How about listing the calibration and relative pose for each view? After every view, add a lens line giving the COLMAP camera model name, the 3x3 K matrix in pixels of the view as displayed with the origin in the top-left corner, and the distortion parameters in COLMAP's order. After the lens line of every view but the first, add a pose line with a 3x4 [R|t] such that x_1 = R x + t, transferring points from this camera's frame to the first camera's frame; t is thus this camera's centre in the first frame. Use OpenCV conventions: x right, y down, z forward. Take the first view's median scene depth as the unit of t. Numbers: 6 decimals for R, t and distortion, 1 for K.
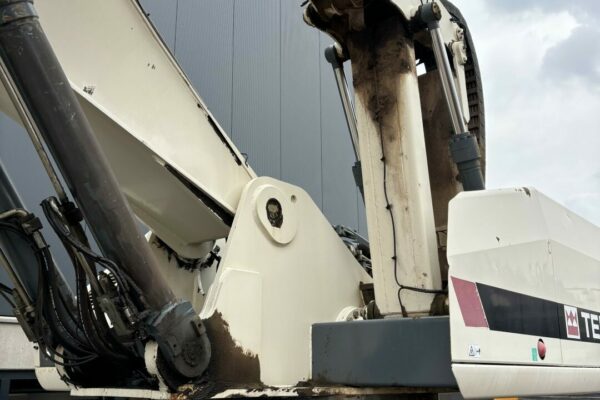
lens RADIAL K [[596.3, 0, 299.4], [0, 596.3, 201.2], [0, 0, 1]] dist [0.018176, 0.000000]
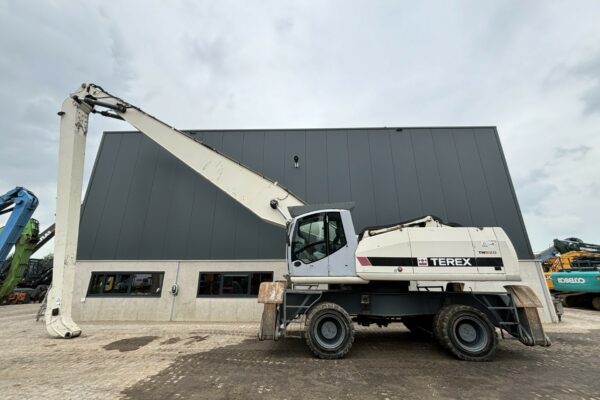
lens RADIAL K [[243.5, 0, 299.9], [0, 243.5, 194.5], [0, 0, 1]] dist [-0.002265, 0.001658]
pose [[0.618185, -0.232603, -0.750829, 1.386731], [0.208932, 0.969475, -0.128317, -0.202604], [0.757757, -0.077549, 0.647913, -0.650073]]
